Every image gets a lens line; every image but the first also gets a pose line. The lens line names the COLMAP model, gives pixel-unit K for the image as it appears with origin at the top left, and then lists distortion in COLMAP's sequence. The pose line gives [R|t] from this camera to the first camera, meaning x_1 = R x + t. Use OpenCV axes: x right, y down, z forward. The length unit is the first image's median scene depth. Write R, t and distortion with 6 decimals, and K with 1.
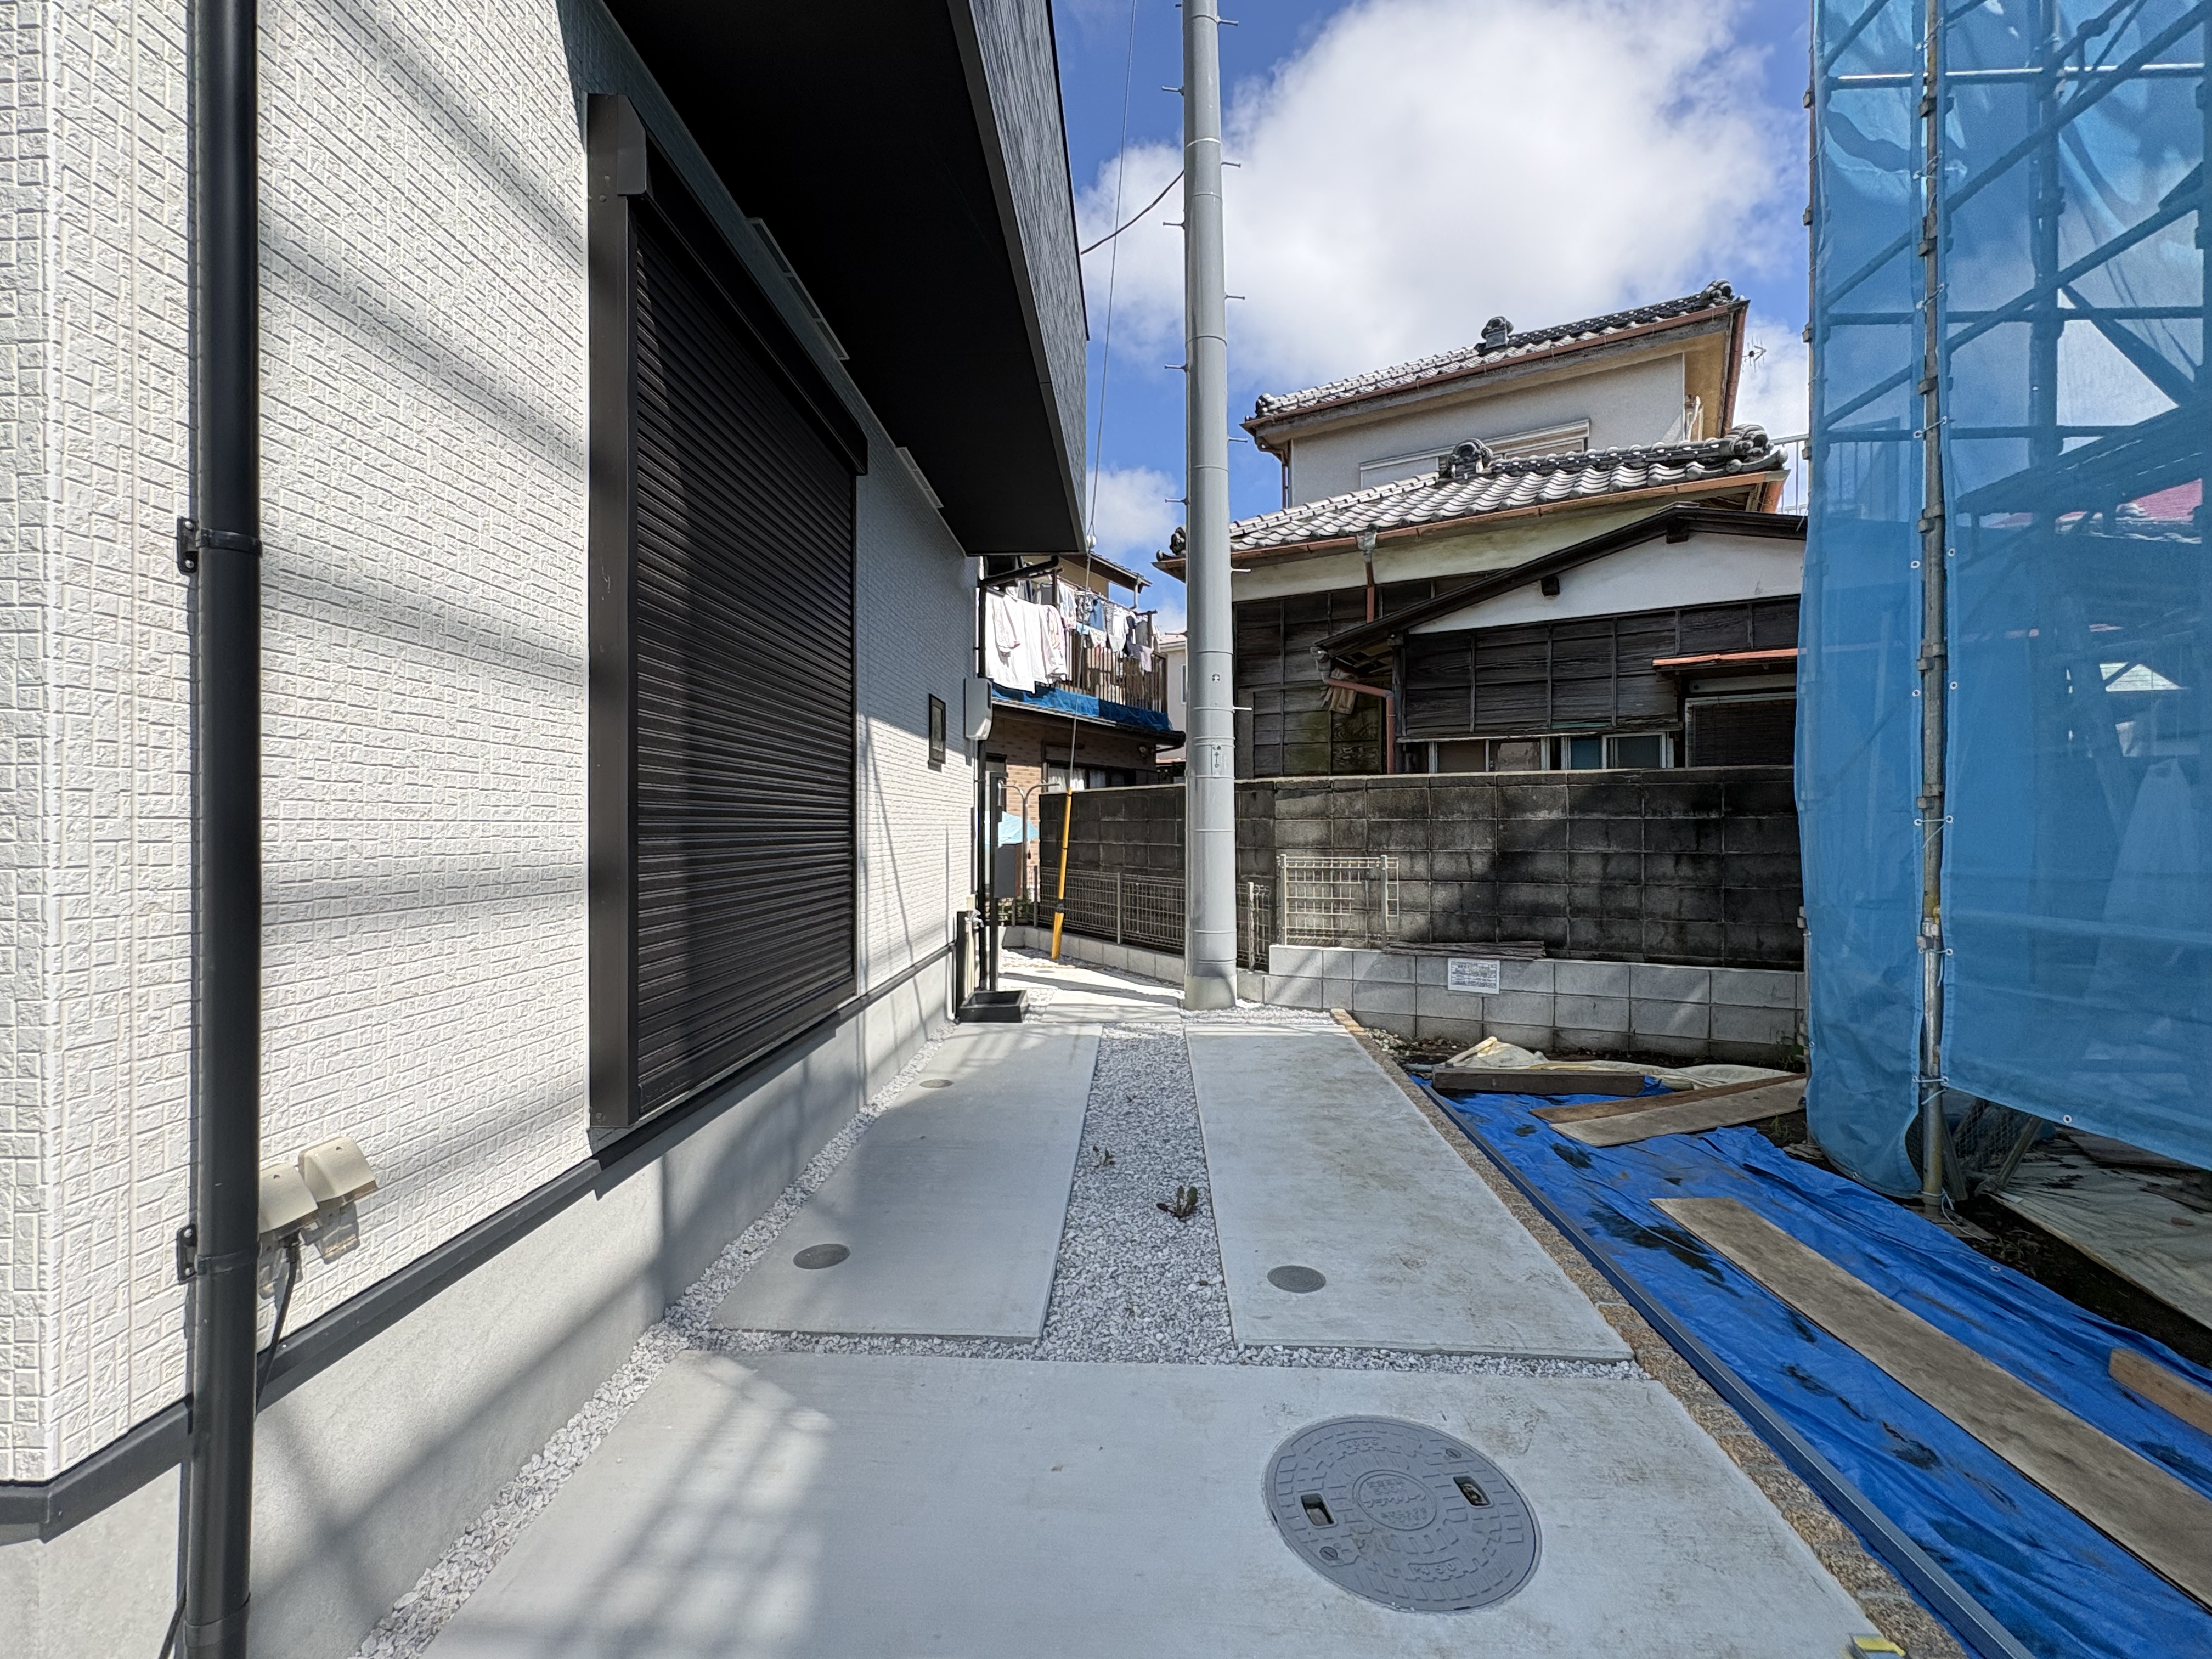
lens RADIAL K [[972.2, 0, 1108.9], [0, 972.2, 832.7], [0, 0, 1]] dist [0.001267, 0.000038]
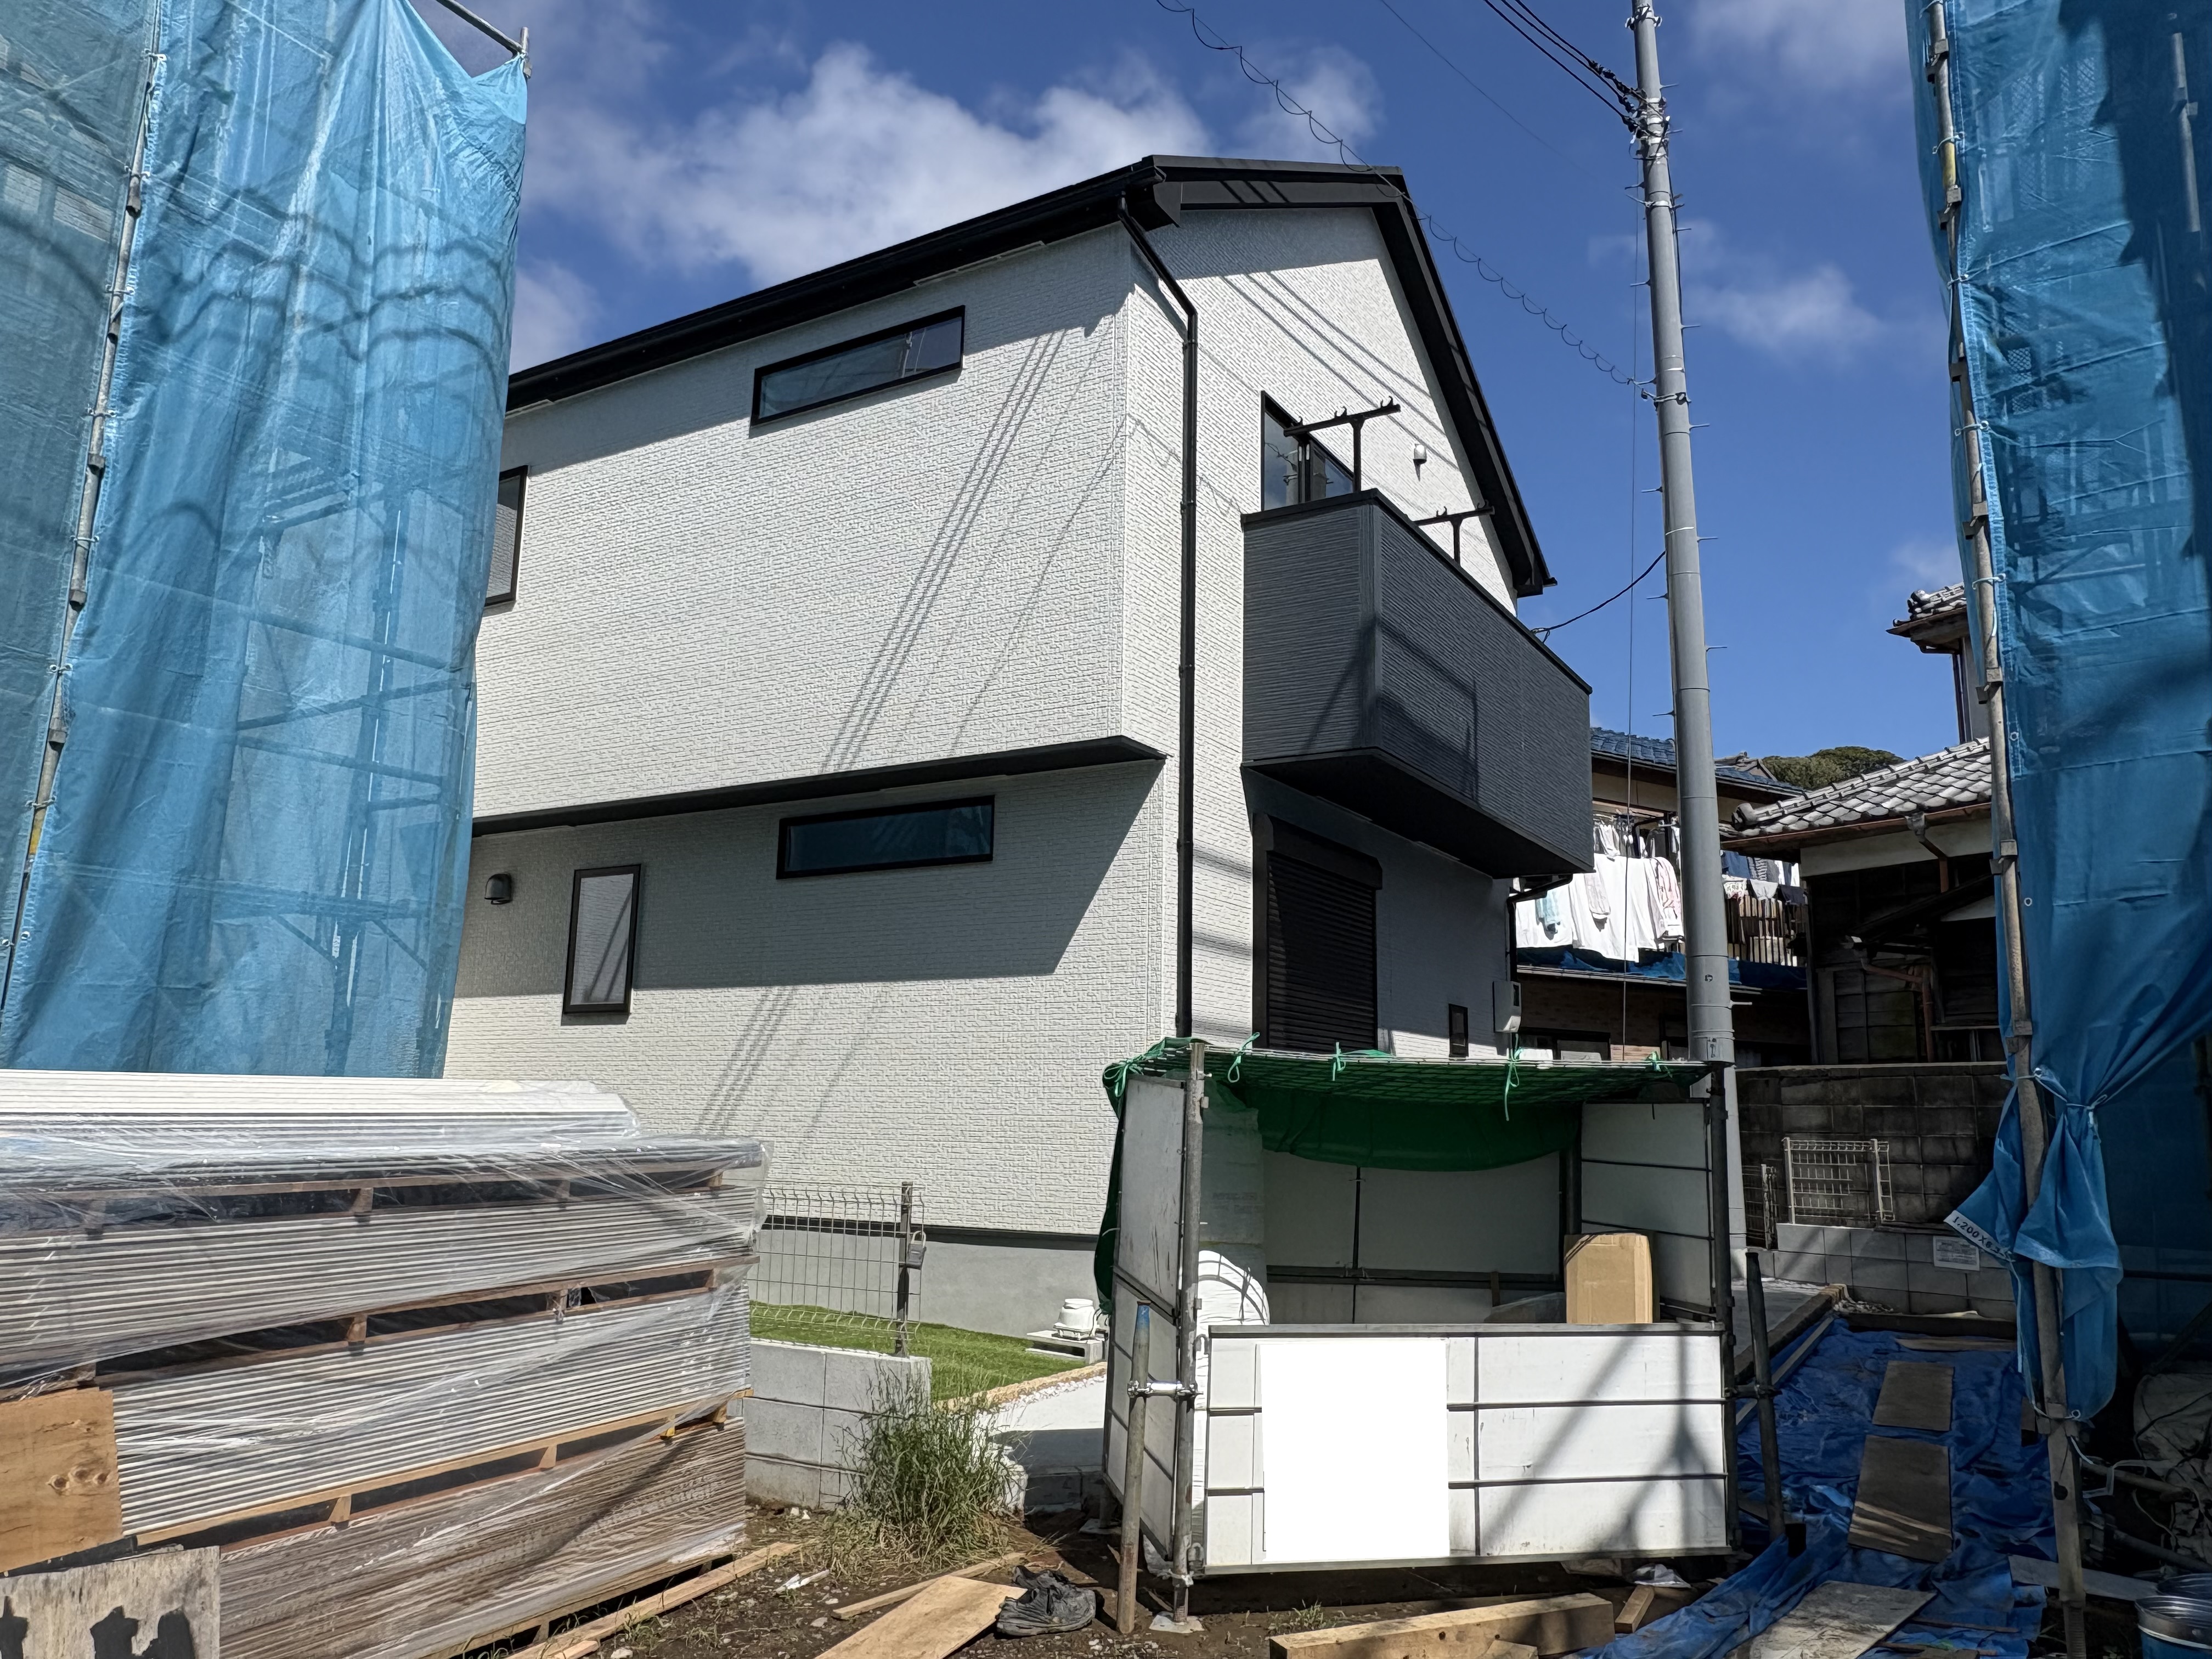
lens RADIAL K [[1585.1, 0, 1114.3], [0, 1585.1, 830.2], [0, 0, 1]] dist [-0.005428, -0.000685]
pose [[0.876369, -0.071550, -0.476296, 0.392133], [-0.020276, 0.982547, -0.184907, 0.027104], [0.481214, 0.171704, 0.859623, -0.954061]]
